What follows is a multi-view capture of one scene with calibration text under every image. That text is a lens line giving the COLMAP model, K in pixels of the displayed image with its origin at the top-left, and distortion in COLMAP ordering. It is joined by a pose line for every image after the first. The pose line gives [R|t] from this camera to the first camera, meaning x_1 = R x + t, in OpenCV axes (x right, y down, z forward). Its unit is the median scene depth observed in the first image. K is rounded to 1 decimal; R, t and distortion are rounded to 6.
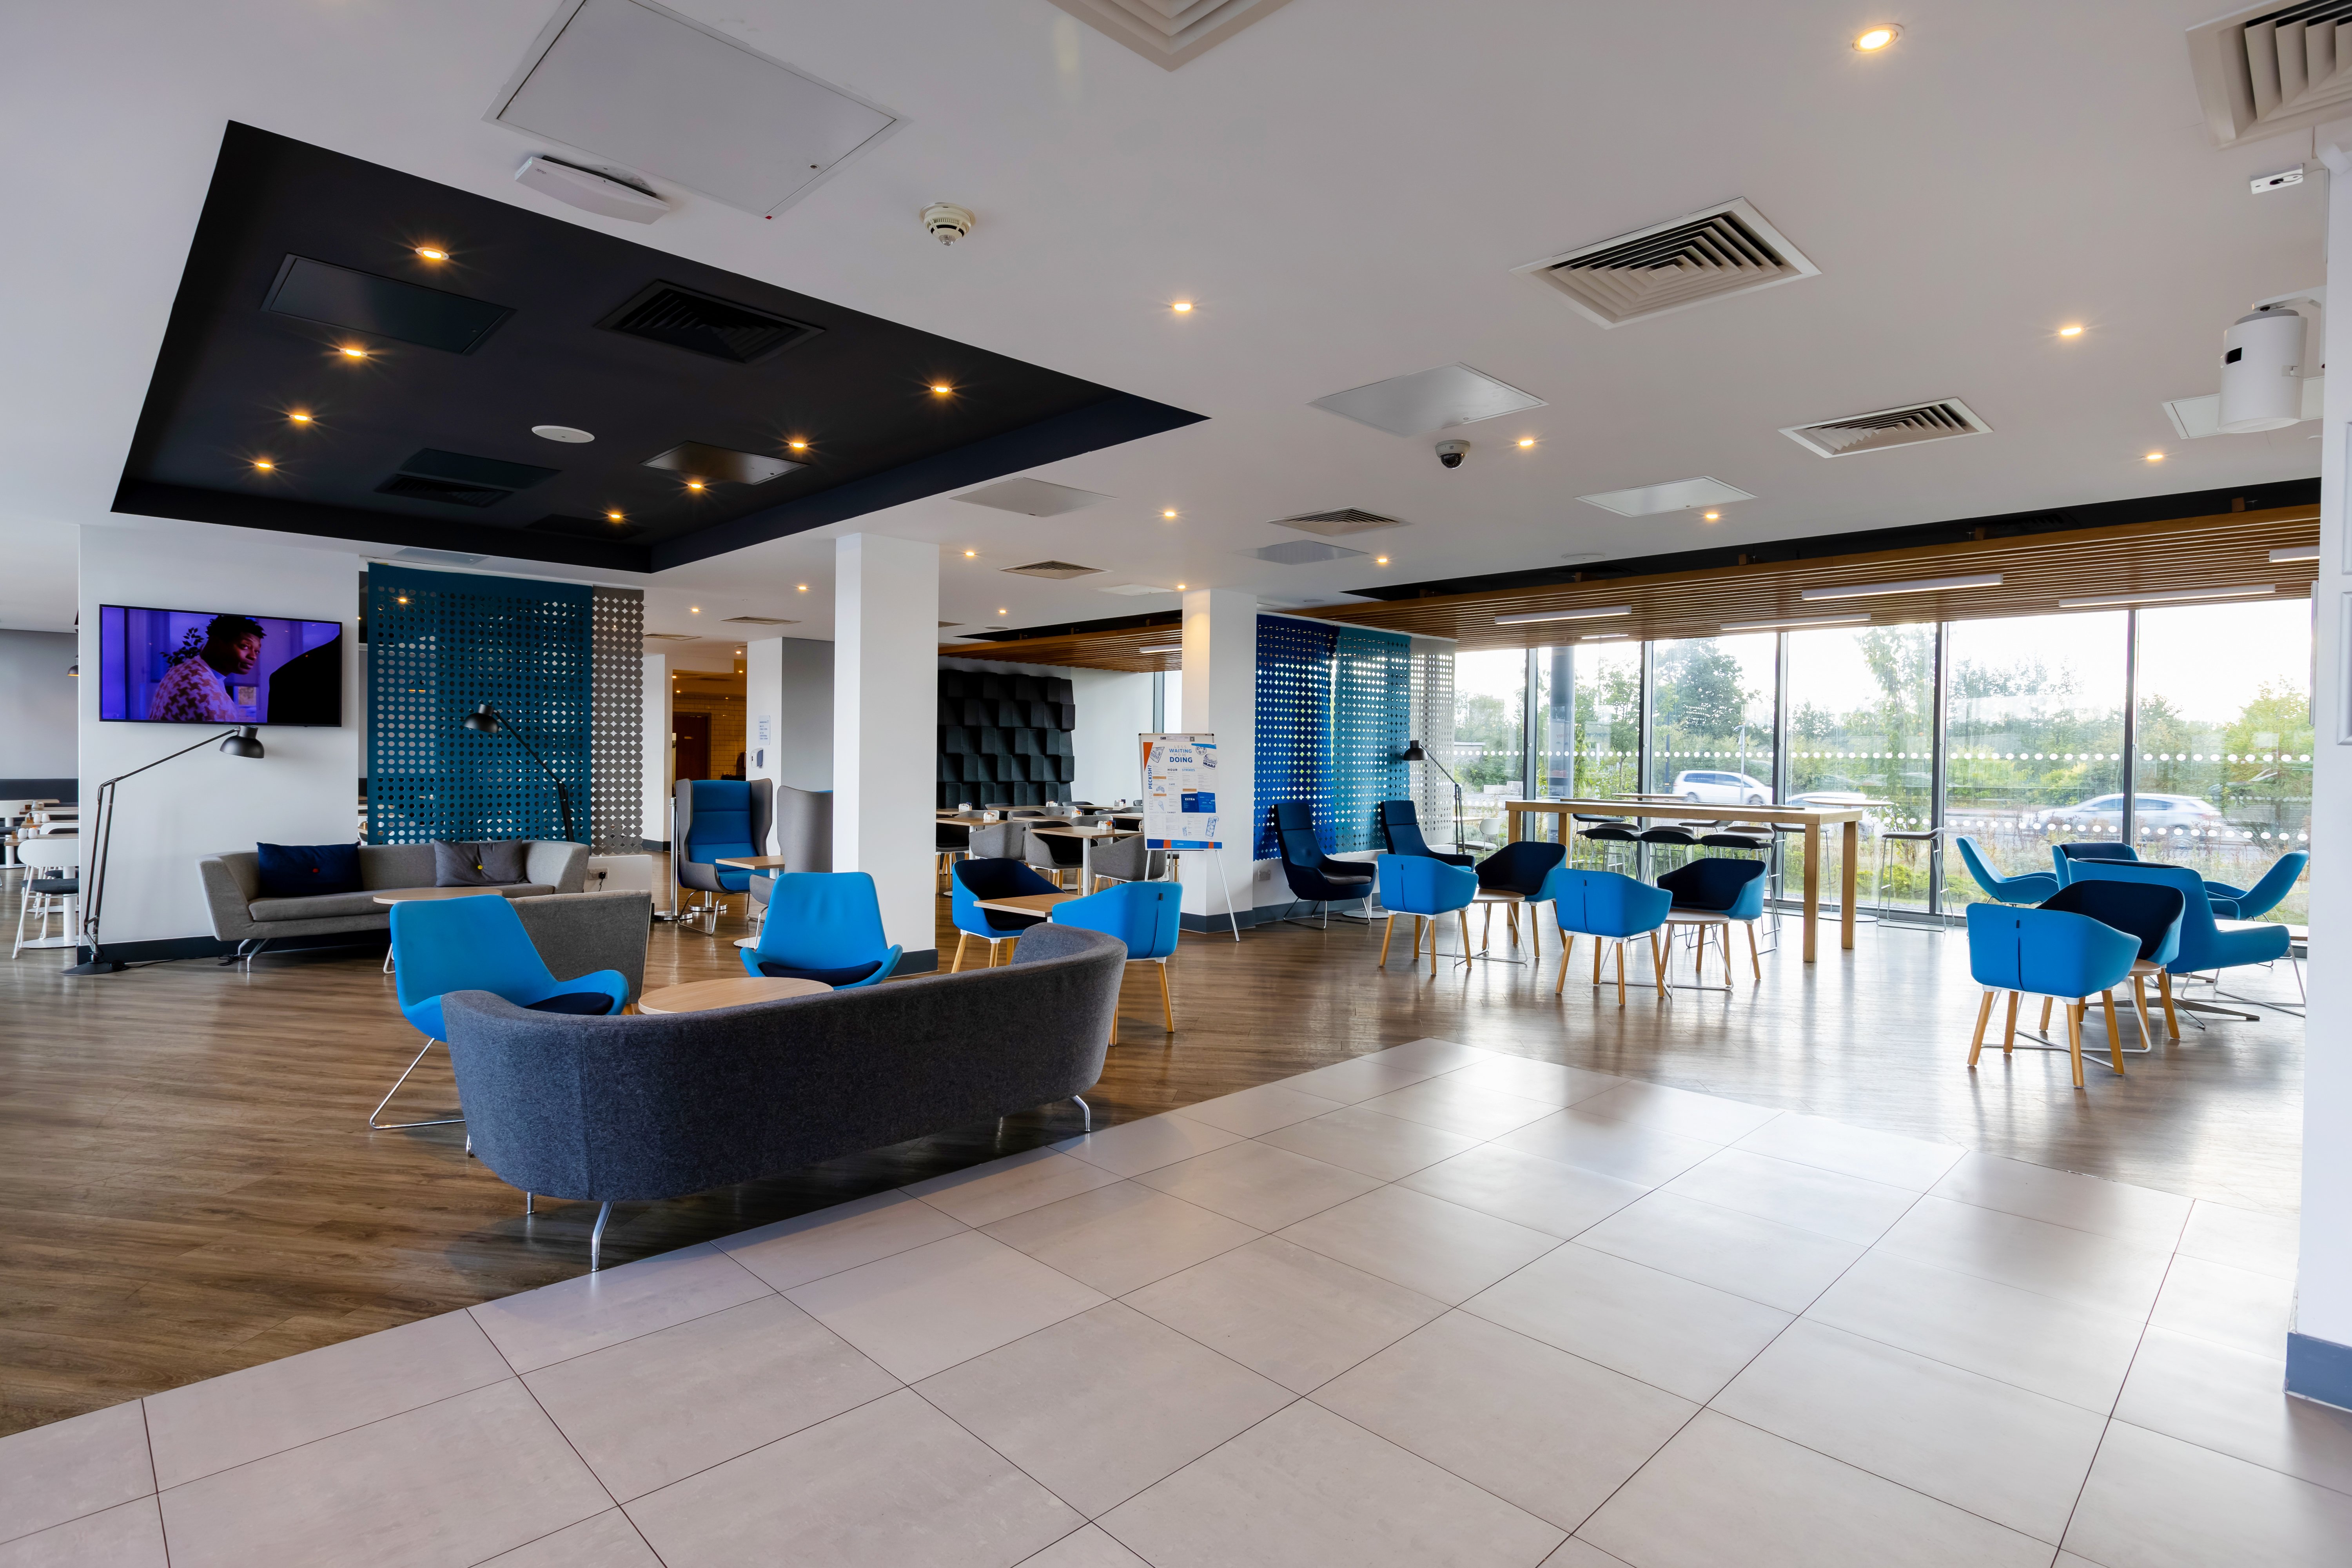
lens RADIAL K [[1168.8, 0, 1120.9], [0, 1168.8, 764.3], [0, 0, 1]] dist [-0.014264, 0.000539]
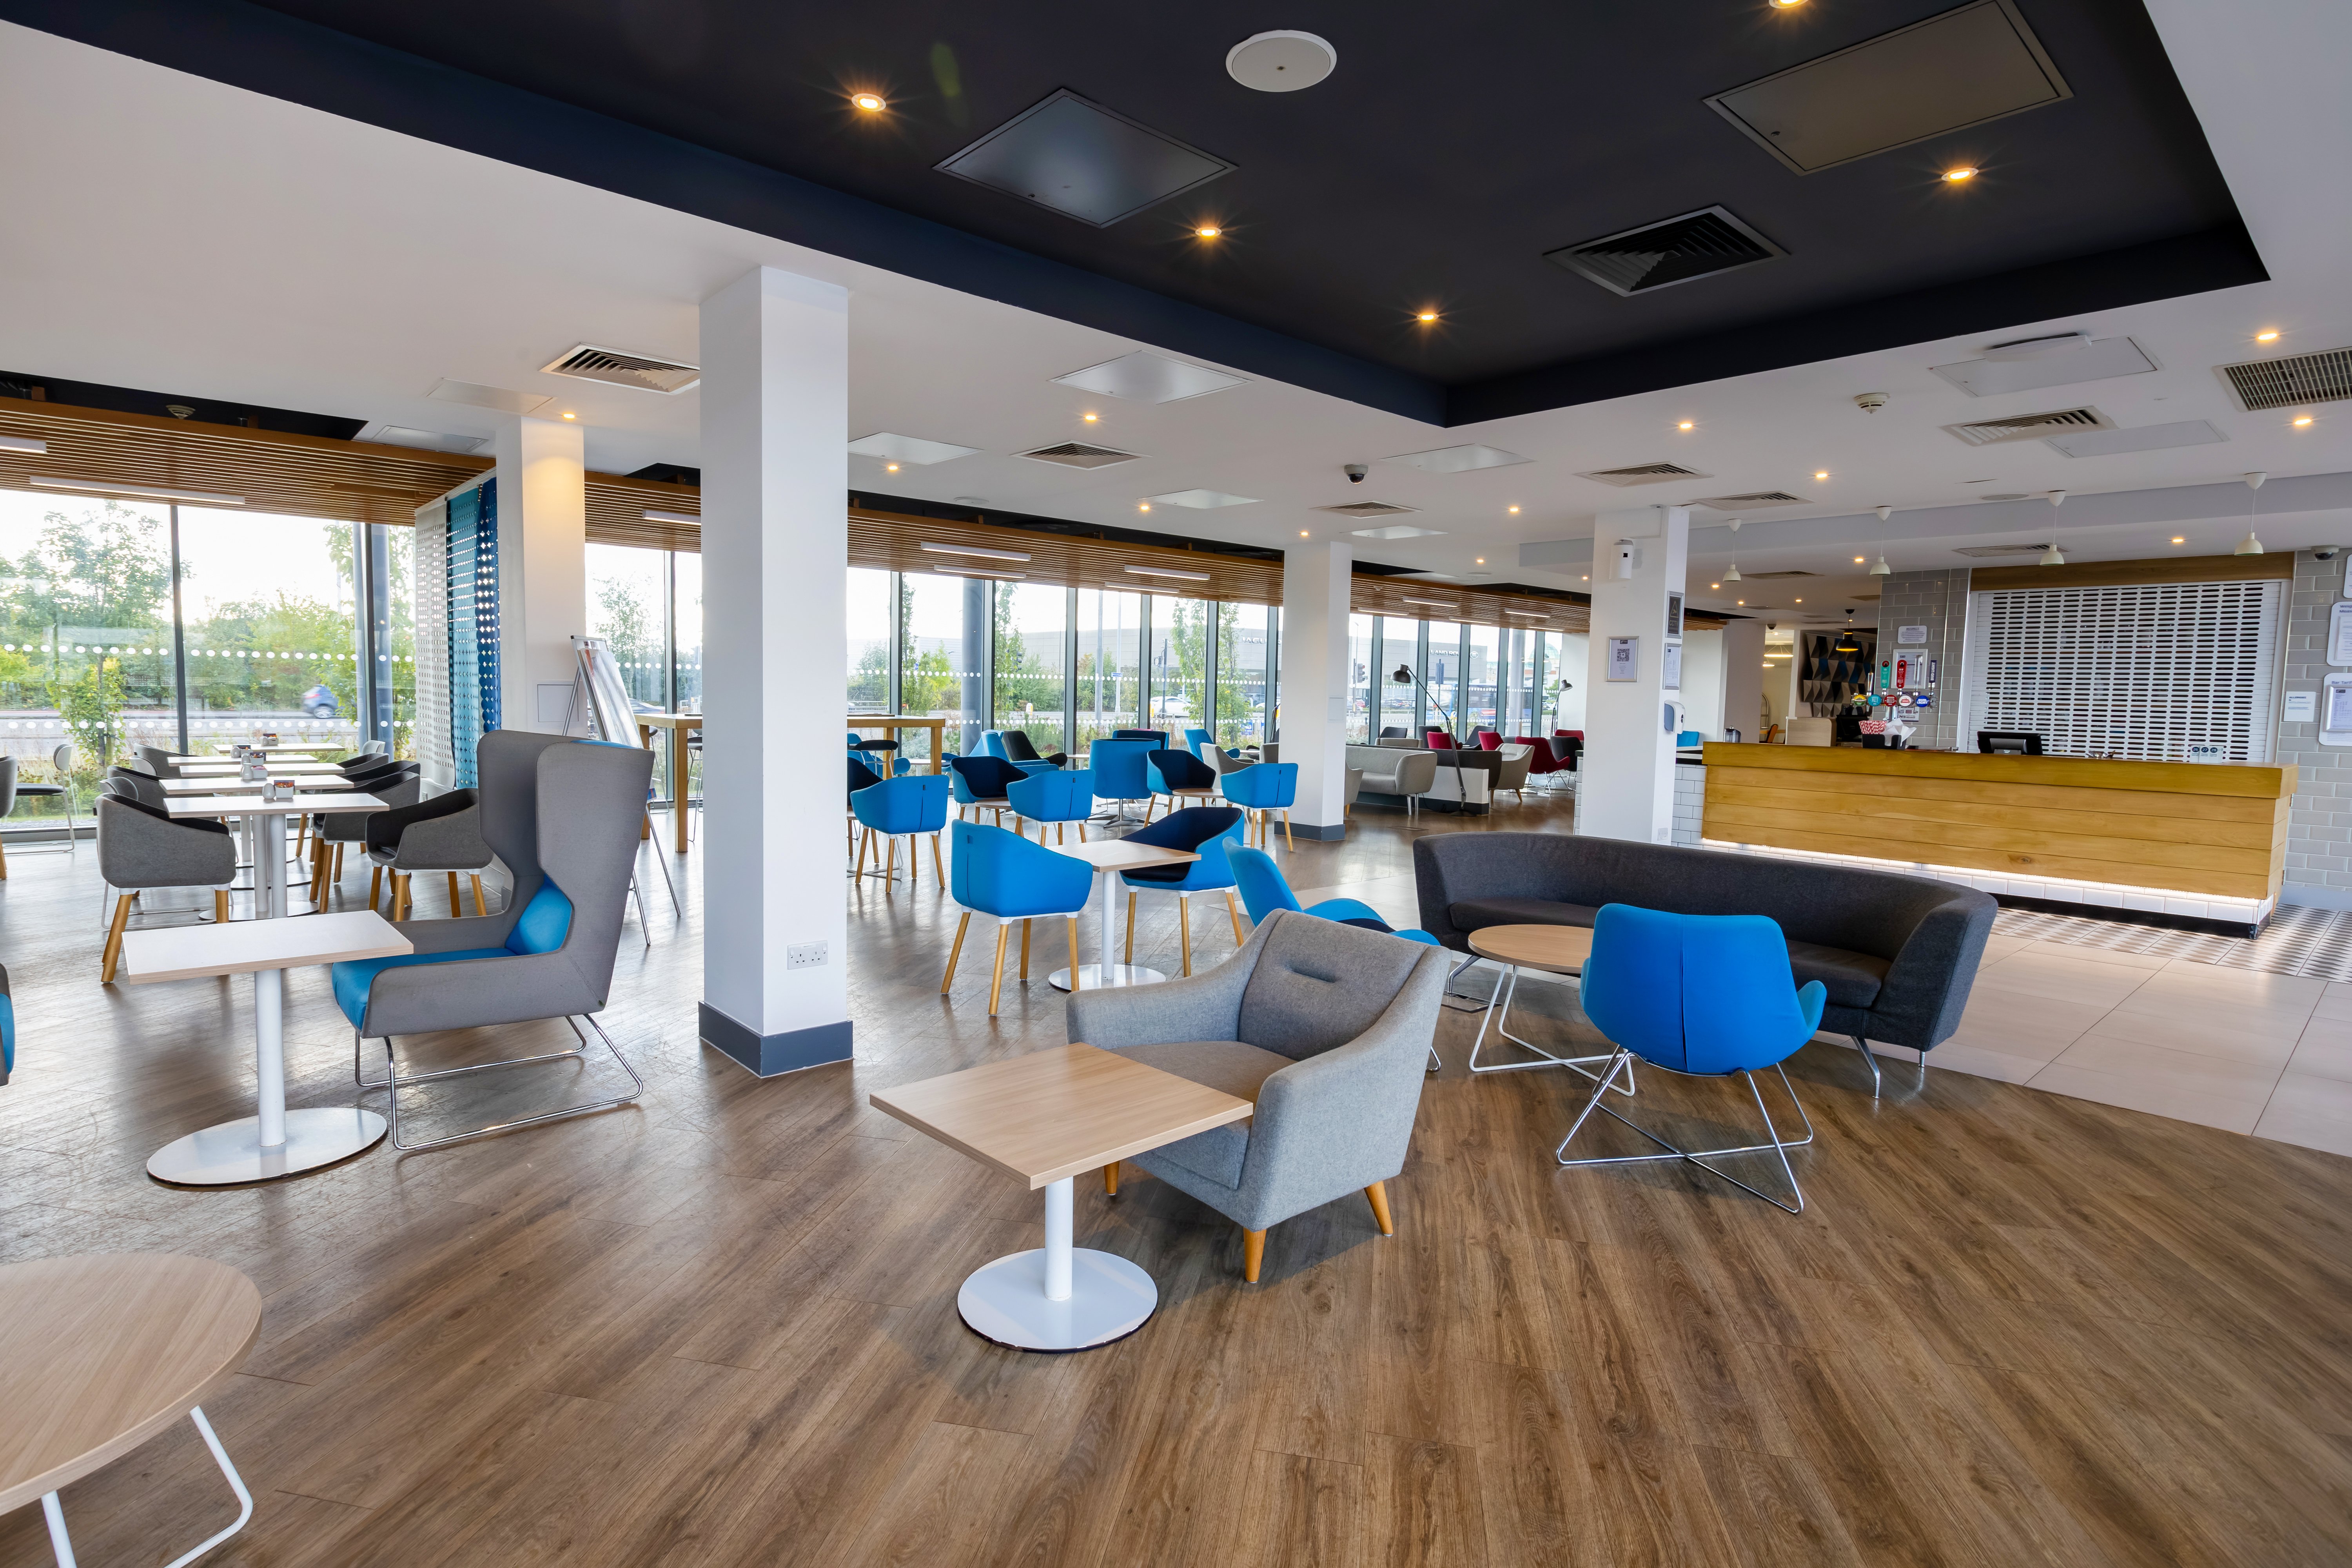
lens RADIAL K [[1168.8, 0, 1170.2], [0, 1168.8, 776.3], [0, 0, 1]] dist [-0.014264, 0.000539]
pose [[0.022958, -0.084847, 0.996129, -0.896064], [-0.018533, 0.996185, 0.085279, -0.011943], [-0.999565, -0.020419, 0.021298, 0.912343]]
